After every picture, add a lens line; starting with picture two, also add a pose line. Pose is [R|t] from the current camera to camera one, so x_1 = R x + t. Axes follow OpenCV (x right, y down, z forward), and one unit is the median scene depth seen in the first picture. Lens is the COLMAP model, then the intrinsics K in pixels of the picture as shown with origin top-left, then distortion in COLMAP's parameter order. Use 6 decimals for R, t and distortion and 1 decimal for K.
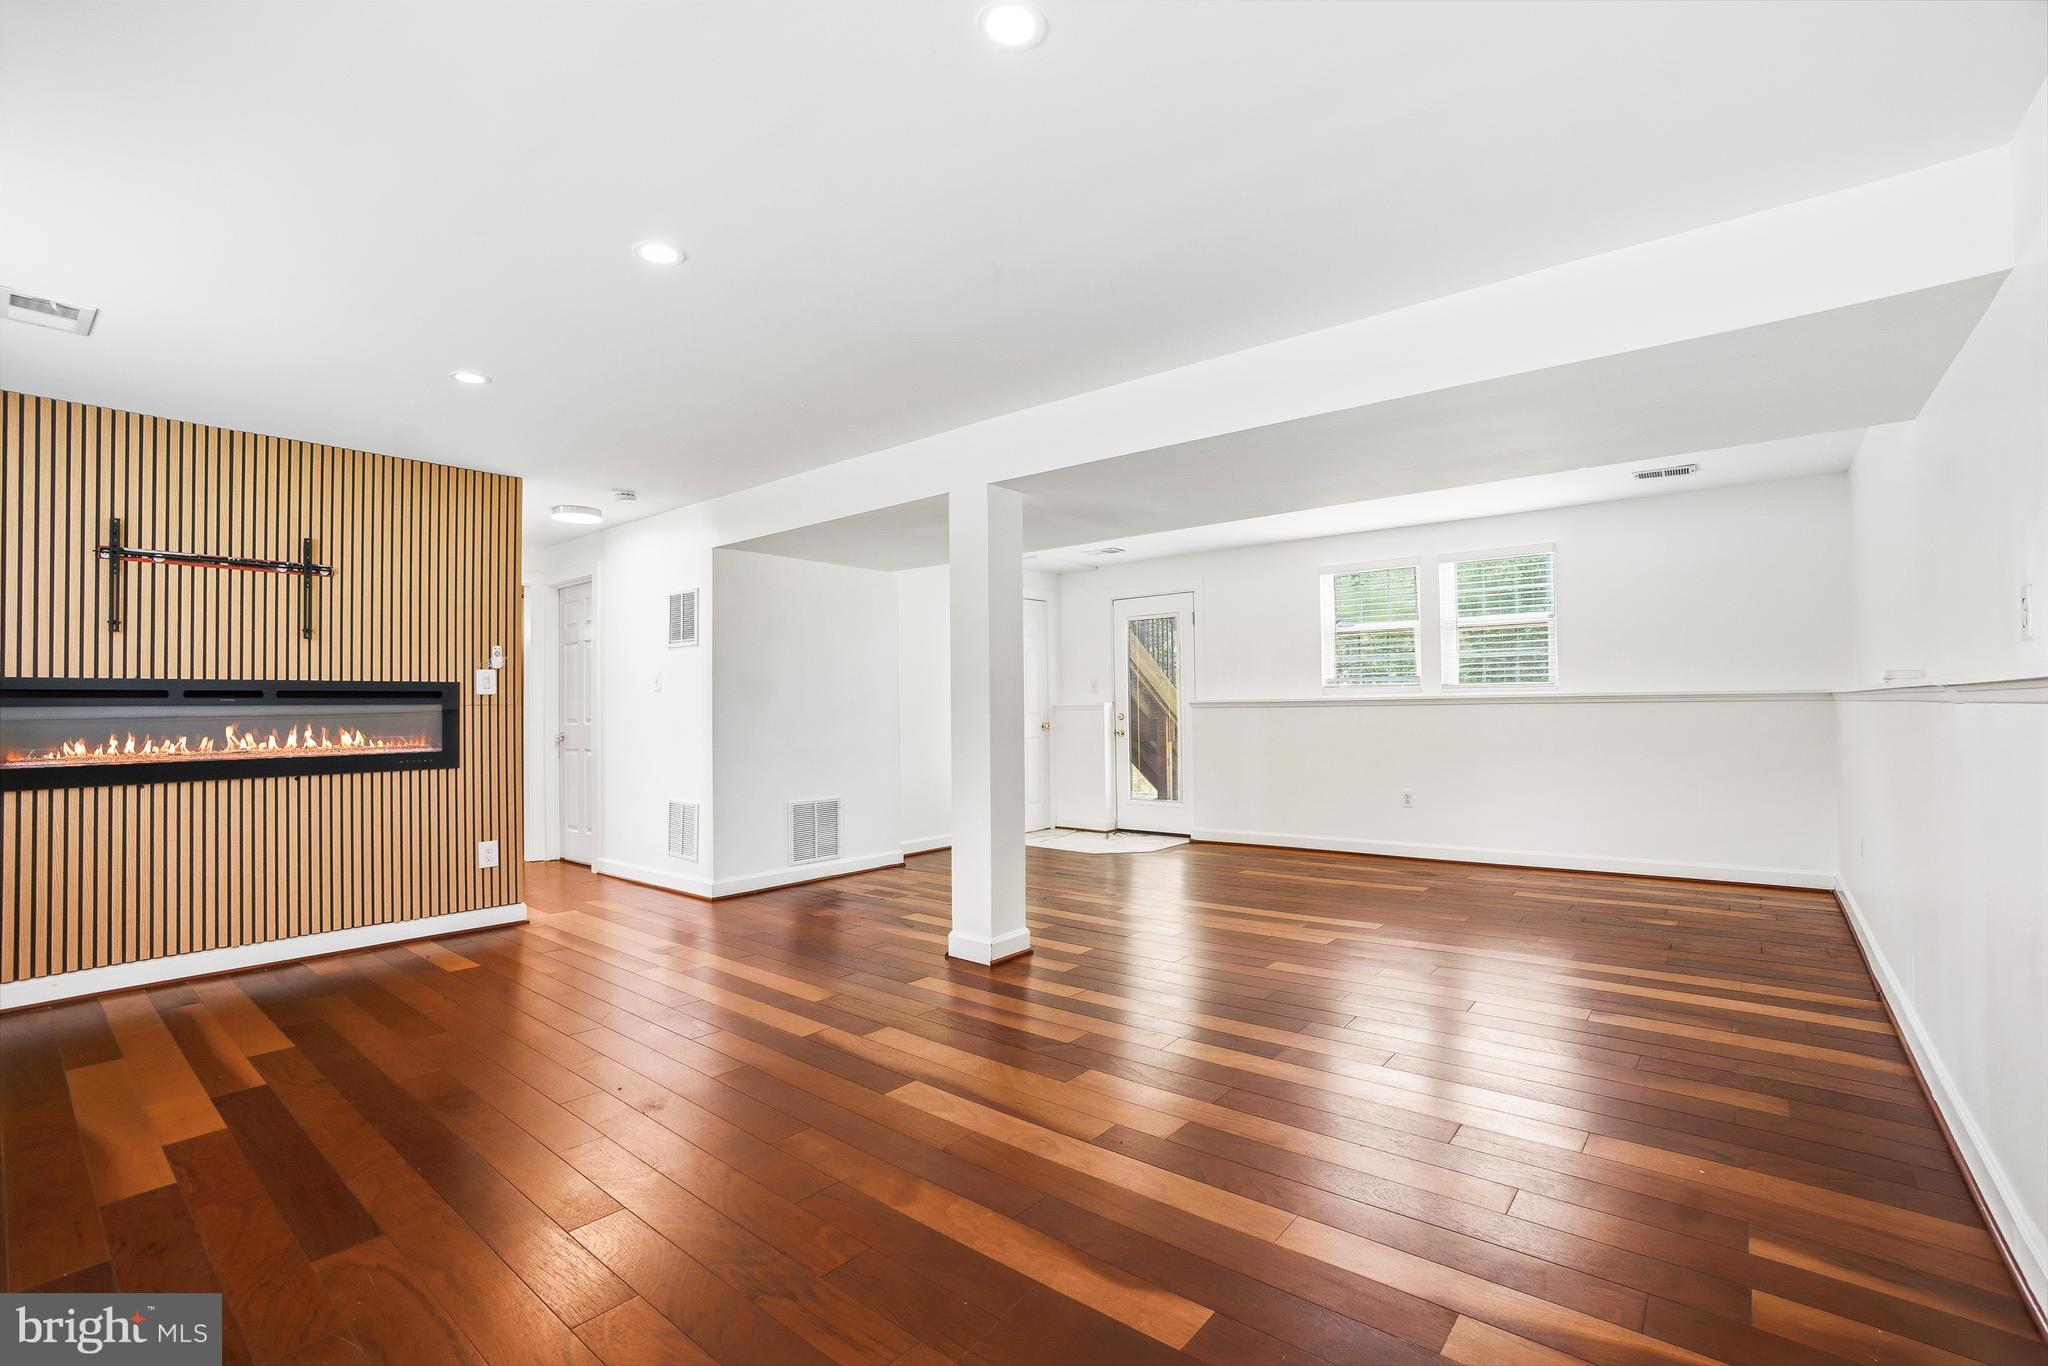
lens RADIAL K [[938.2, 0, 1011.3], [0, 938.2, 692.7], [0, 0, 1]] dist [0.000735, 0.000527]
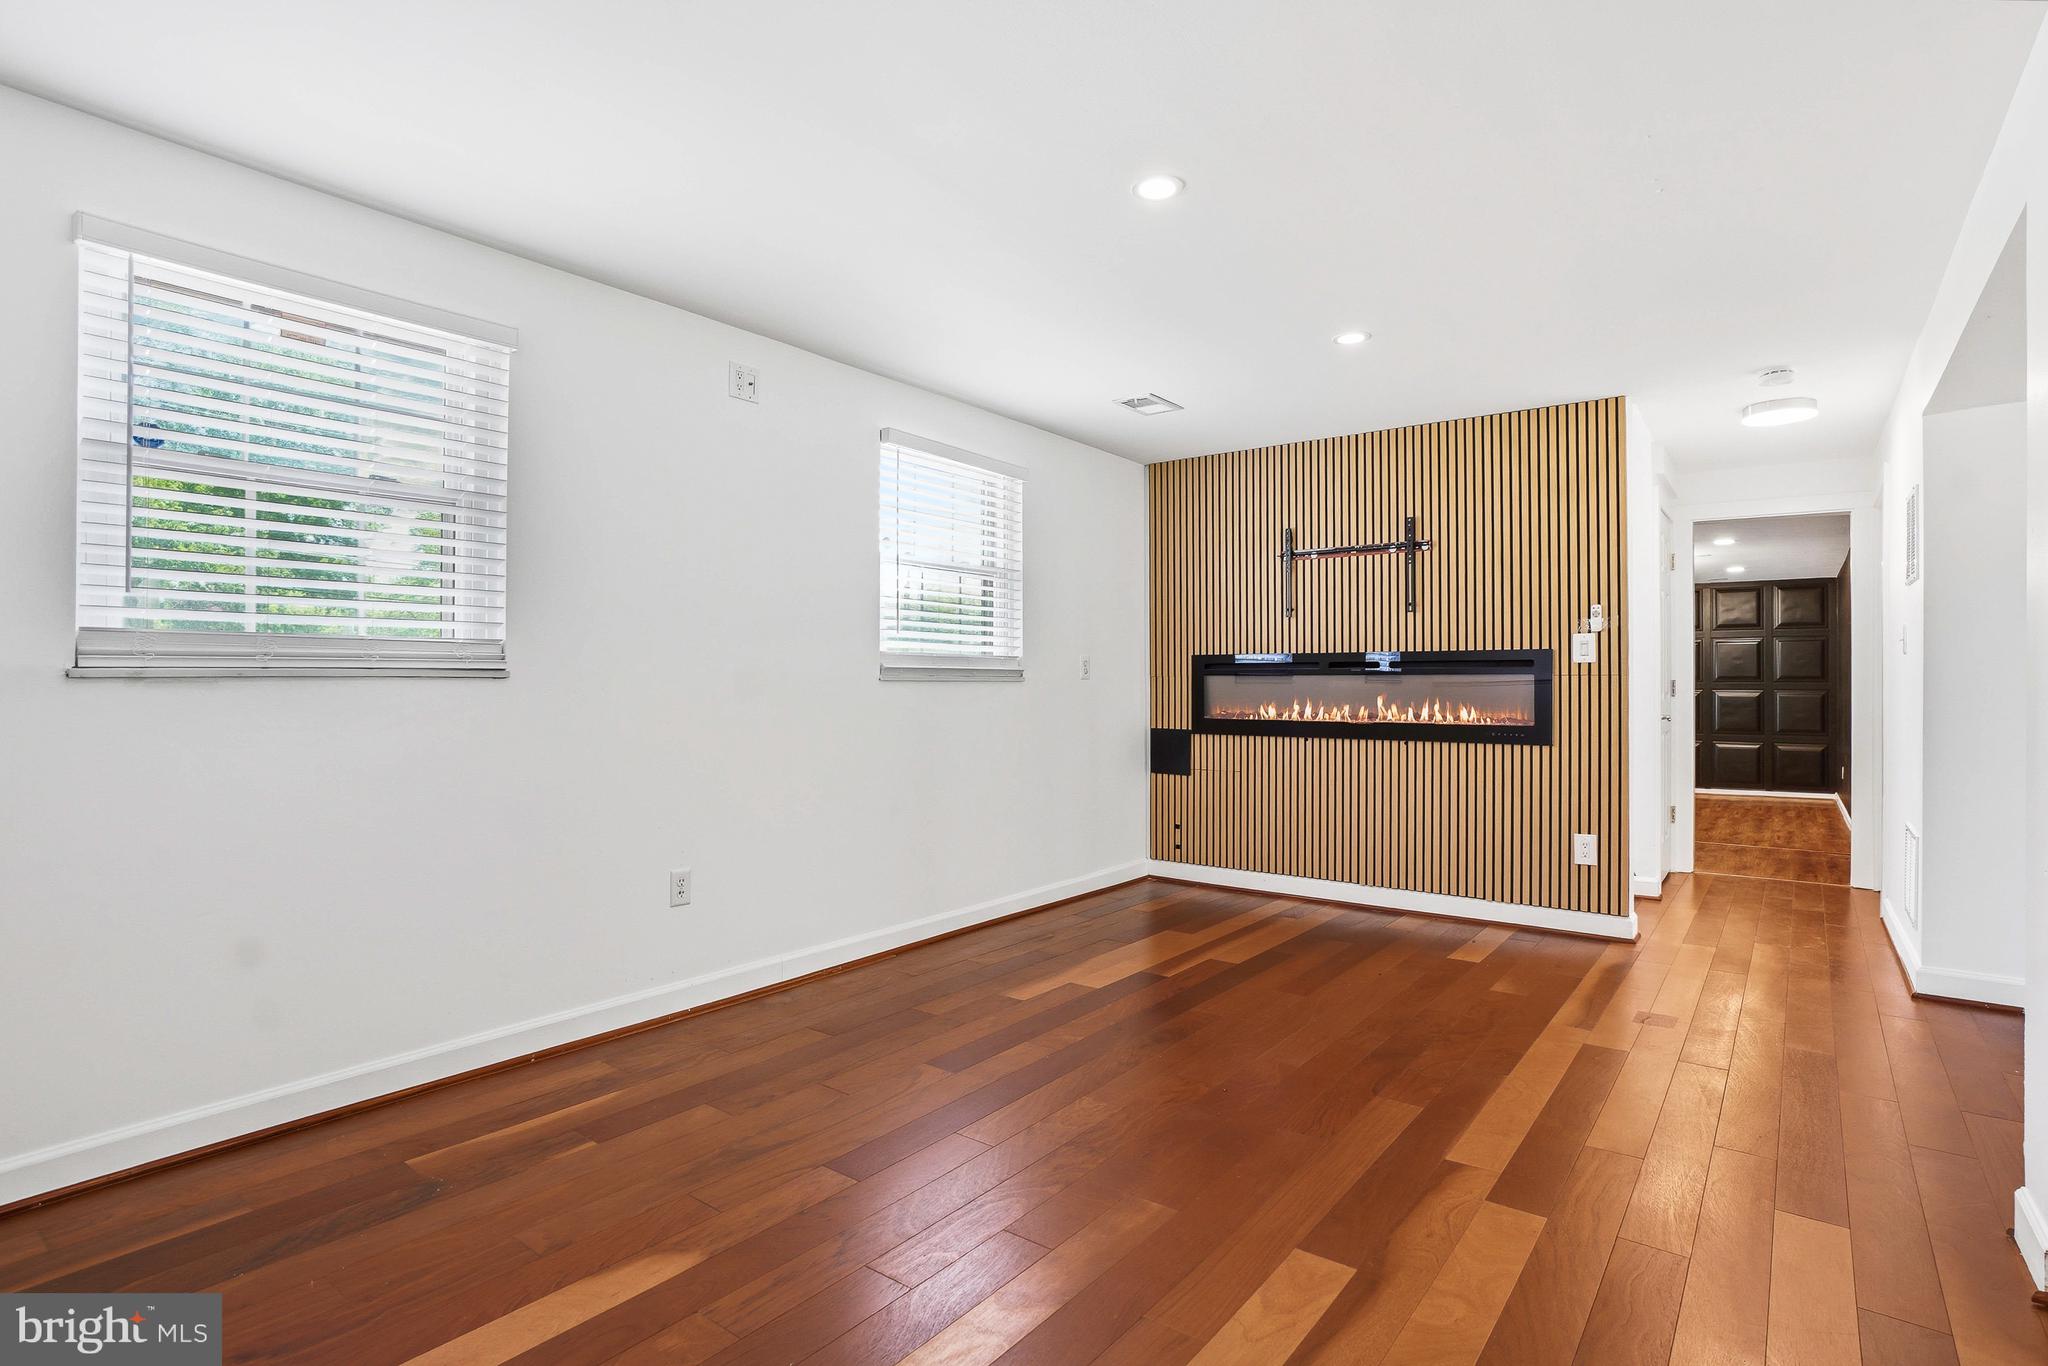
lens RADIAL K [[1020.5, 0, 1013.6], [0, 1020.5, 675.9], [0, 0, 1]] dist [-0.004179, -0.000264]
pose [[0.079517, 0.004336, -0.996824, 0.343675], [0.012323, 0.999910, 0.005333, 0.002883], [0.996757, -0.012708, 0.079457, 0.433293]]
